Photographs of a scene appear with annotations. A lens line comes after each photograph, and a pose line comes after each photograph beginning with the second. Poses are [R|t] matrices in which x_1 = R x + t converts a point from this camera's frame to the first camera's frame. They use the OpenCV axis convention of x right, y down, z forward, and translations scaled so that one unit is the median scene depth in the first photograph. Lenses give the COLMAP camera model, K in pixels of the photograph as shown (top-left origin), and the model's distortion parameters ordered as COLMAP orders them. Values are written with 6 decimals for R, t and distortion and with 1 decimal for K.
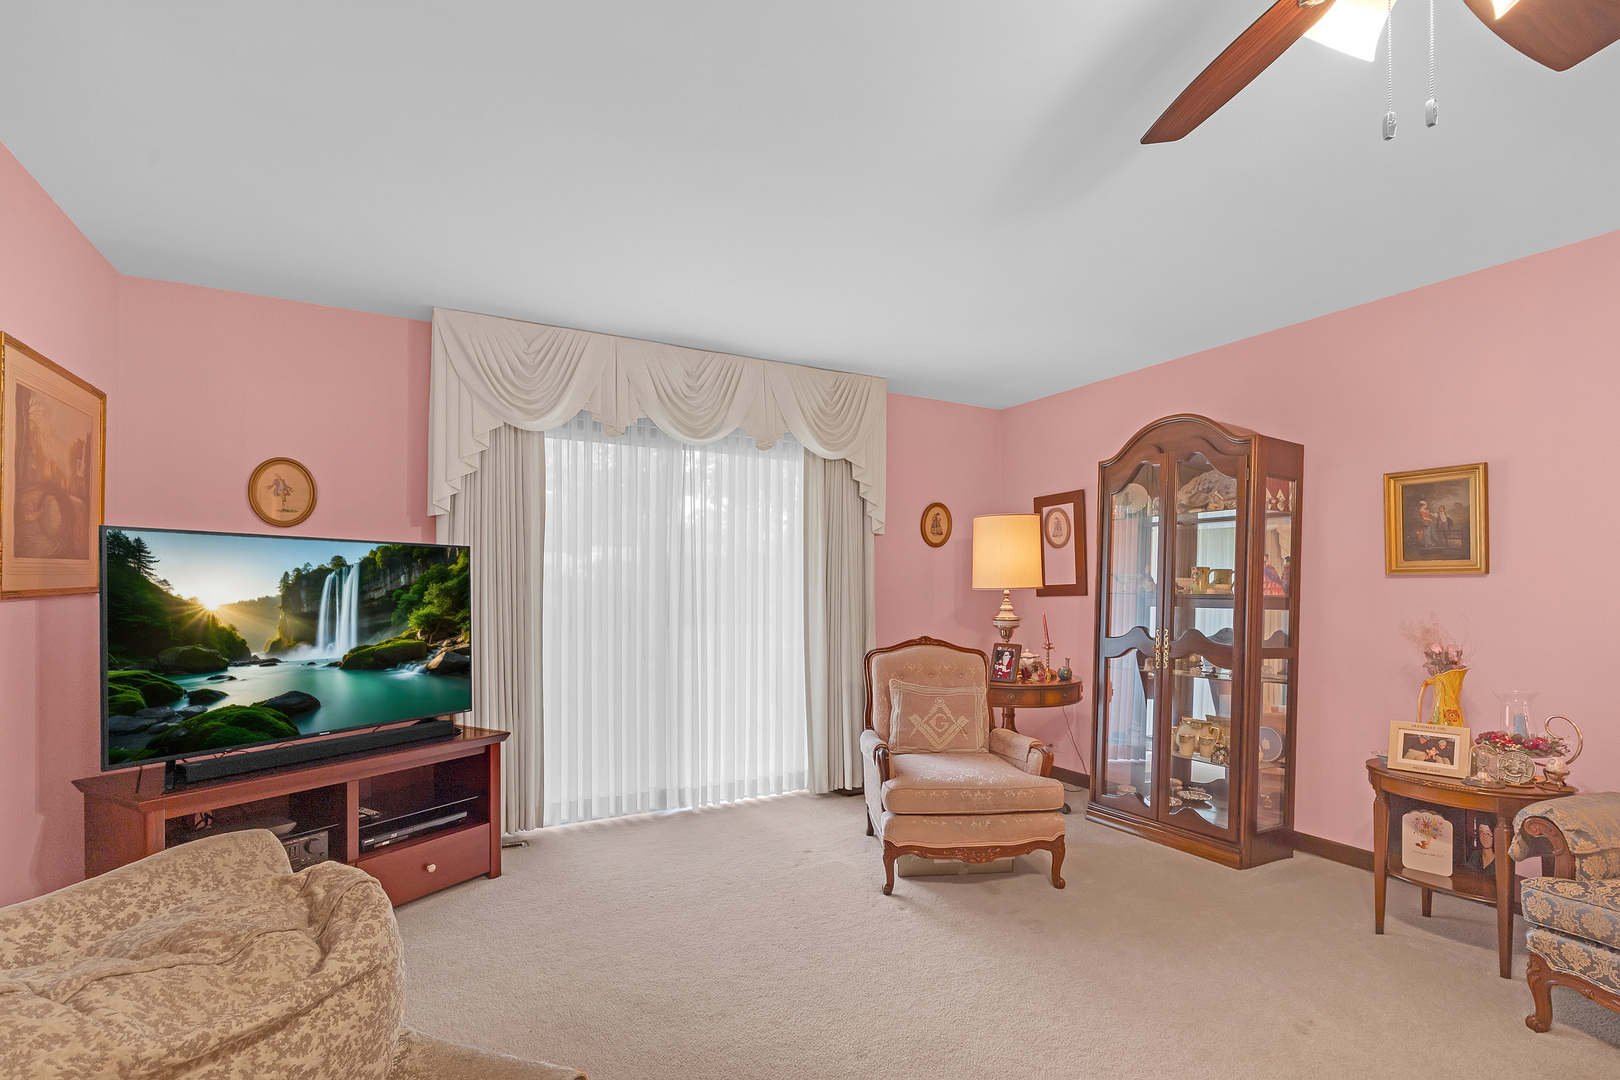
lens RADIAL K [[759.7, 0, 816.4], [0, 759.7, 589.2], [0, 0, 1]] dist [-0.001730, -0.000567]
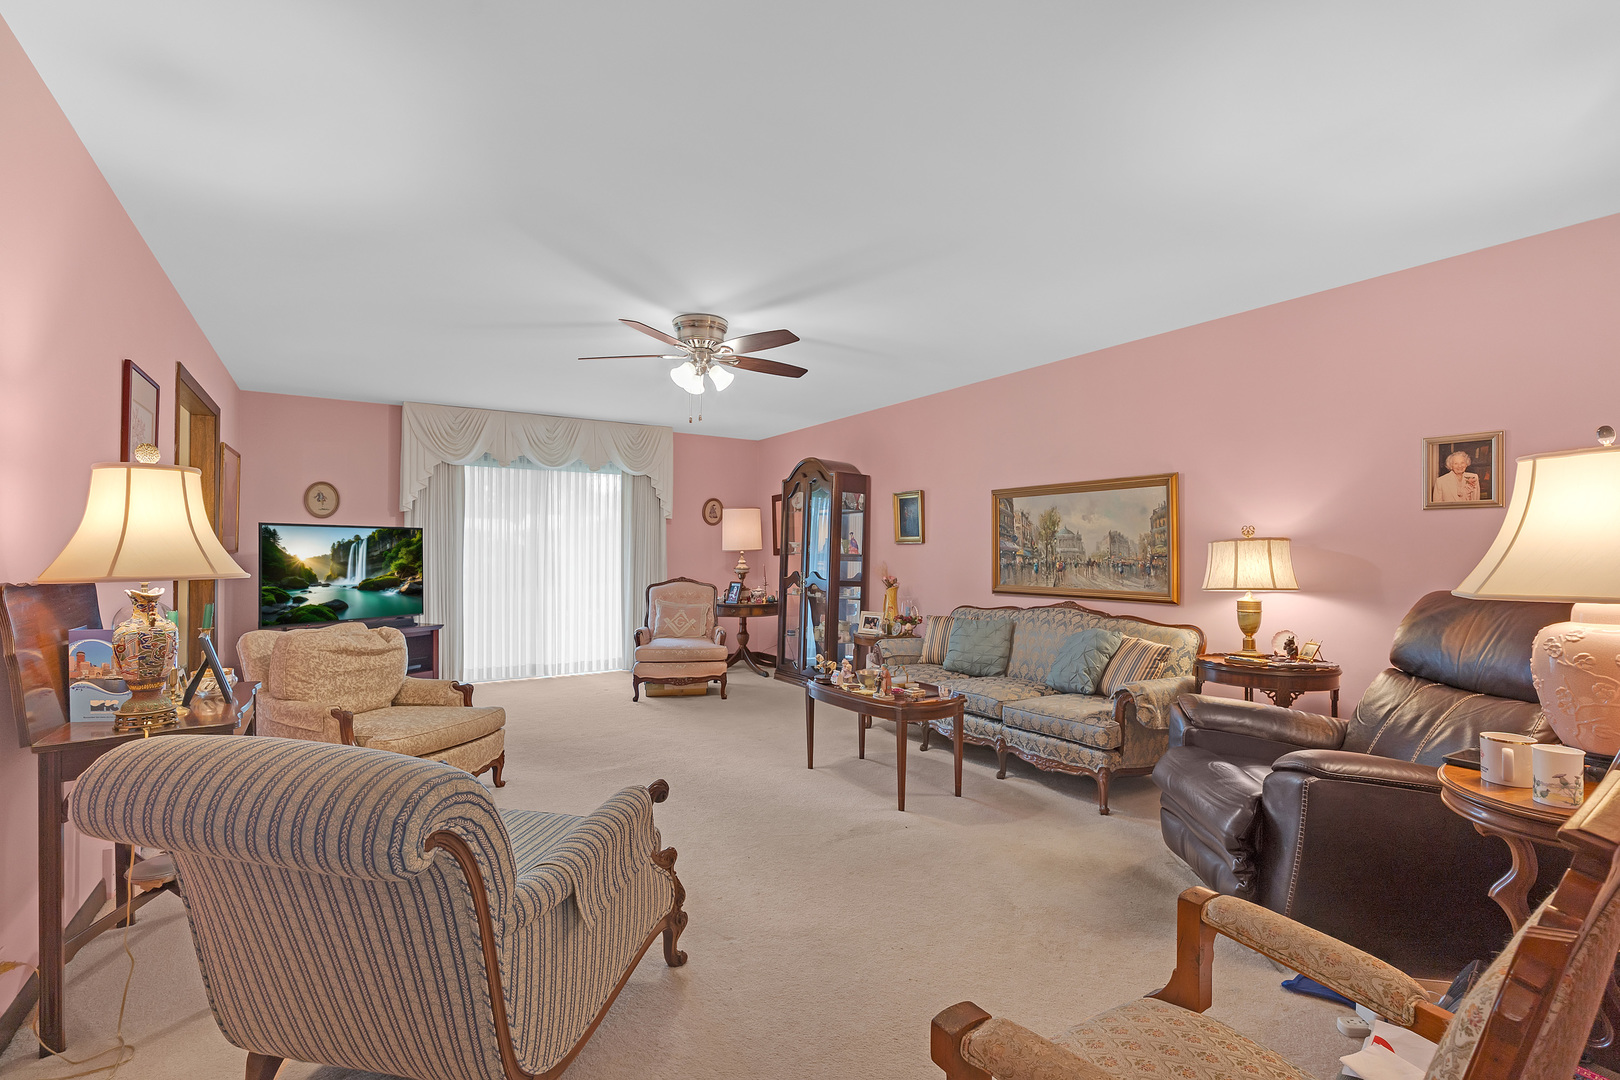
lens RADIAL K [[737.5, 0, 810.0], [0, 737.5, 540.0], [0, 0, 1]] dist [-0.002353, -0.000171]
pose [[0.997824, 0.000934, 0.065921, 0.412409], [-0.000060, 0.999912, -0.013260, -0.002453], [-0.065928, 0.013228, 0.997737, -0.958538]]
